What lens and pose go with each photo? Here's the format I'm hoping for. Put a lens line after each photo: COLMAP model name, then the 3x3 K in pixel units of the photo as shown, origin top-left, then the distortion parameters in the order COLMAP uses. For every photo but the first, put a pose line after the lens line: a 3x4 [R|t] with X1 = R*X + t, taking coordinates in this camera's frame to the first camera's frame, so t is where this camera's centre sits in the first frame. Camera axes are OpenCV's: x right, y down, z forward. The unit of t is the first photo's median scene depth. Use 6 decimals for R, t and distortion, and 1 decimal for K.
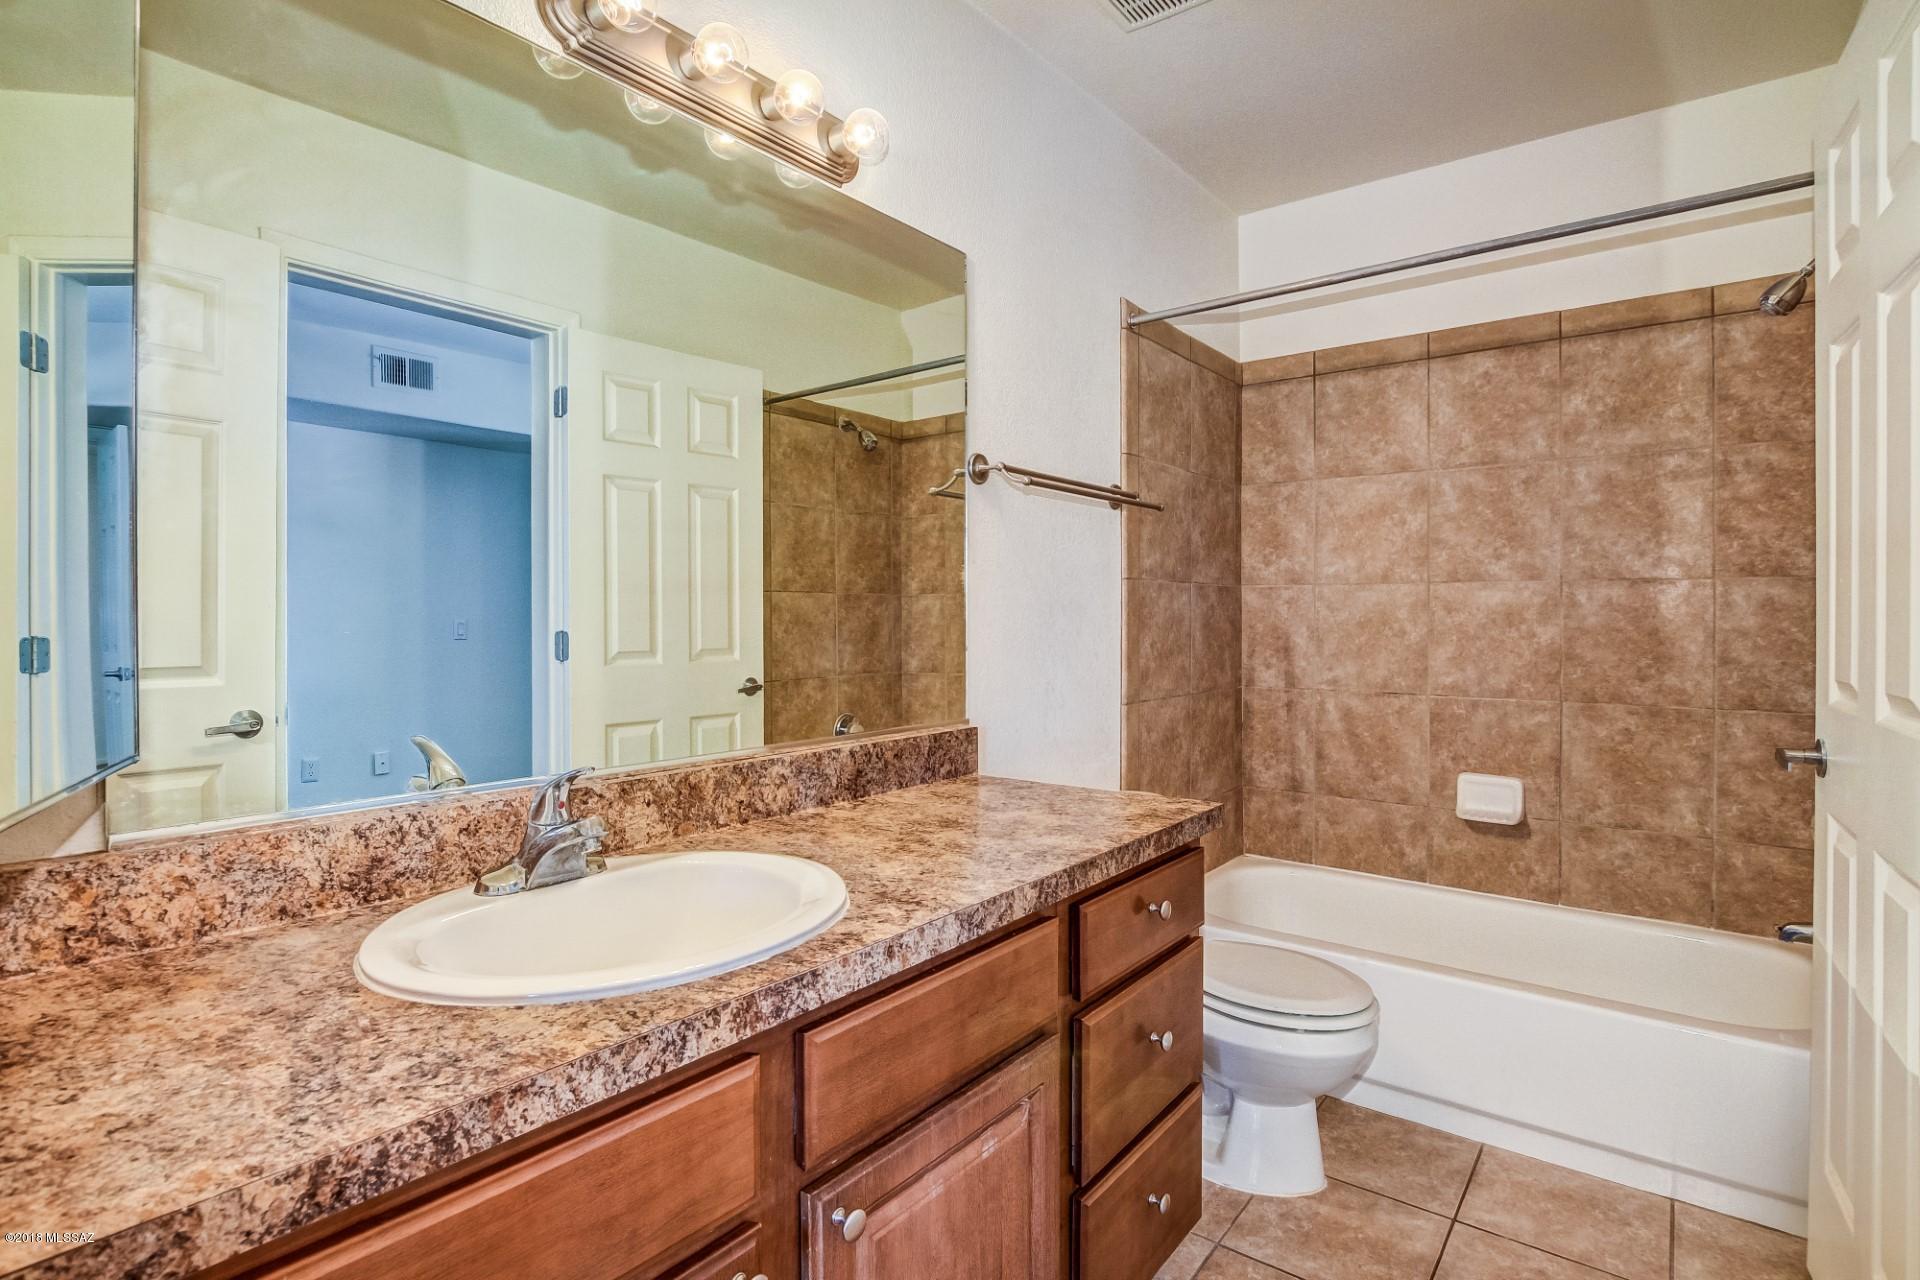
lens RADIAL K [[923.8, 0, 958.1], [0, 923.8, 622.8], [0, 0, 1]] dist [-0.016891, 0.000088]
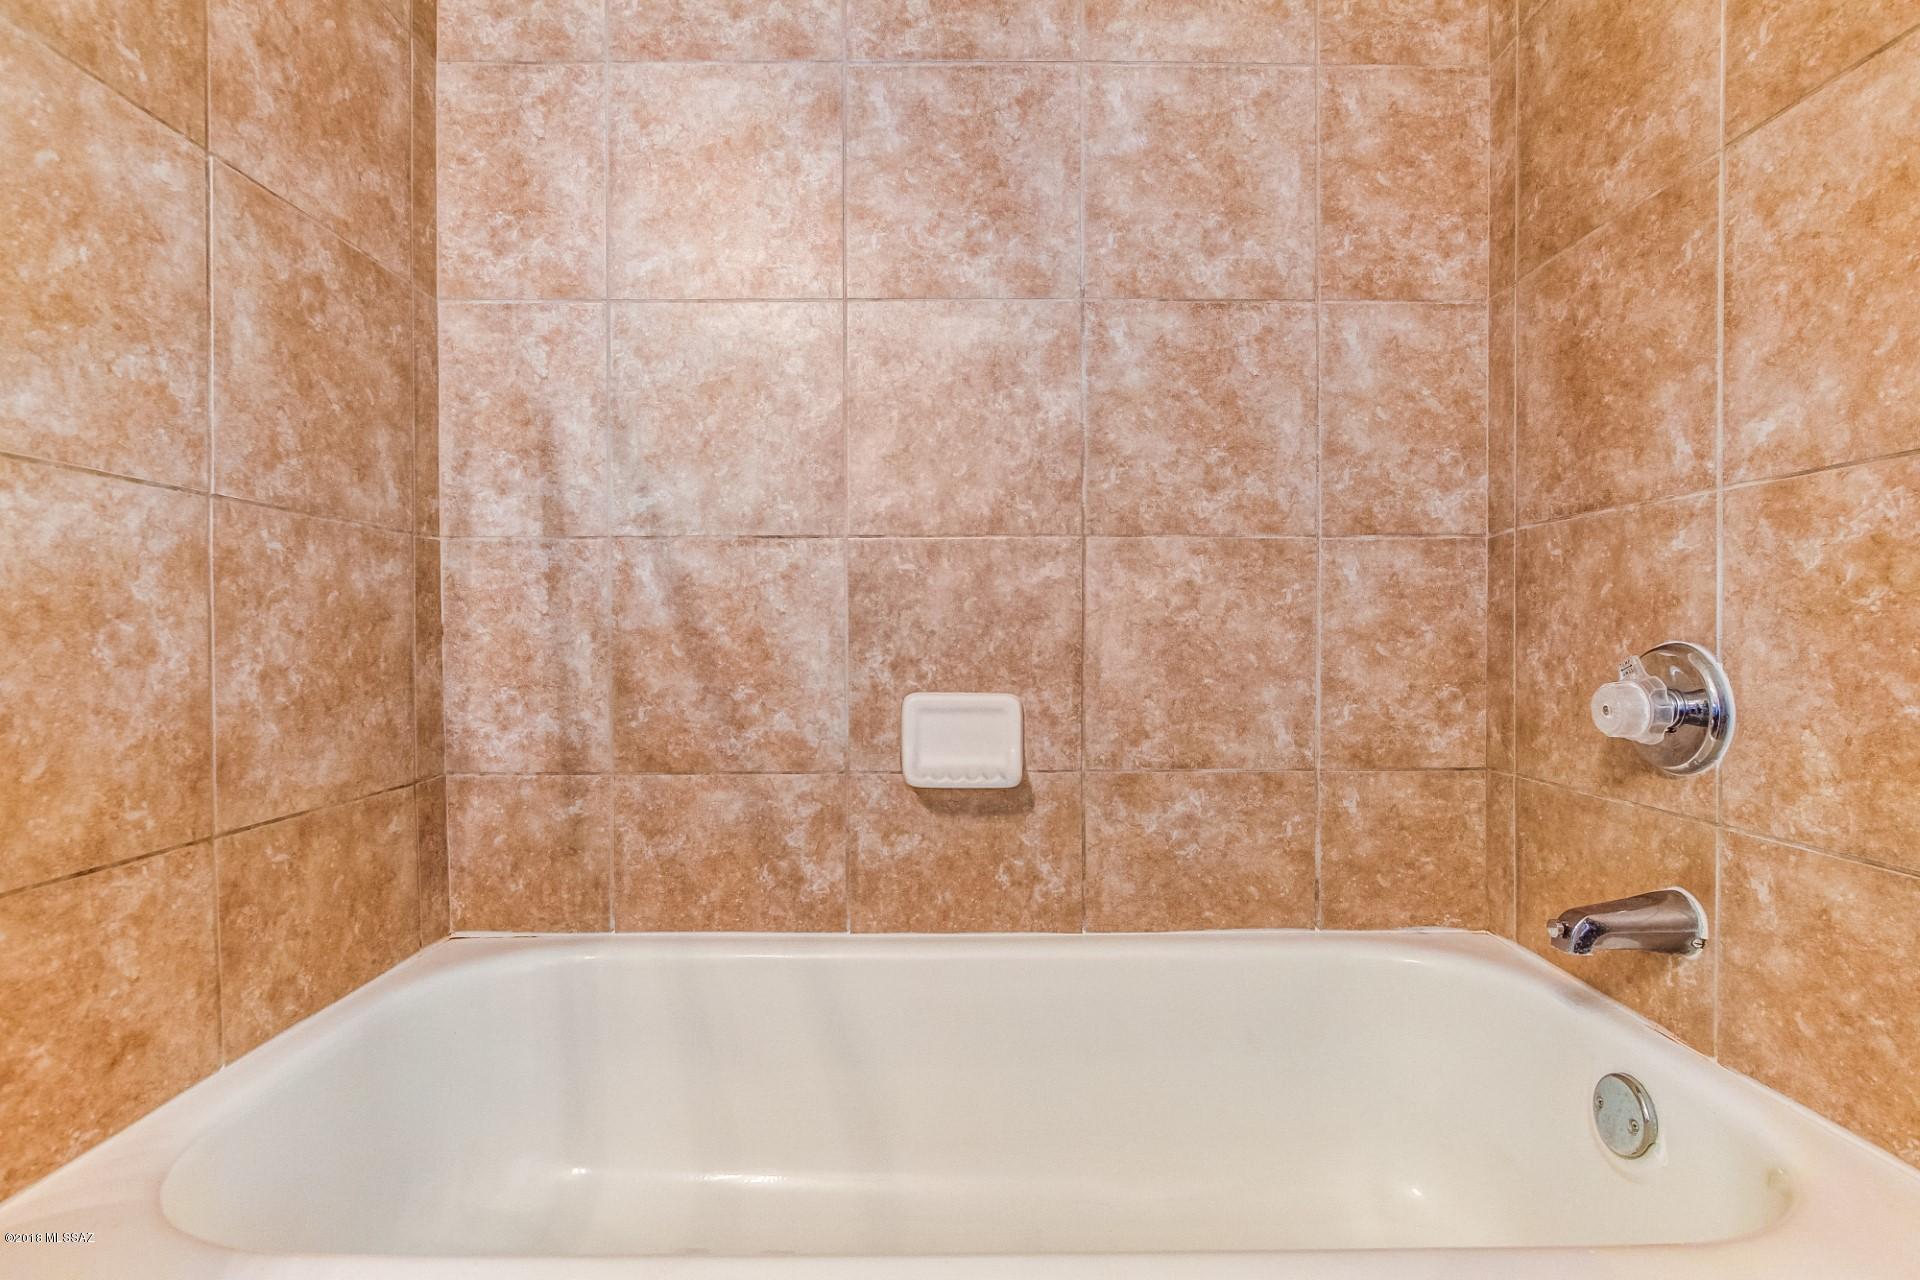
lens RADIAL K [[923.8, 0, 966.5], [0, 923.8, 639.0], [0, 0, 1]] dist [-0.016891, 0.000088]
pose [[0.774200, -0.009669, 0.632867, 0.270930], [0.006178, 0.999951, 0.007719, 0.134468], [-0.632910, -0.002066, 0.774222, 0.621258]]
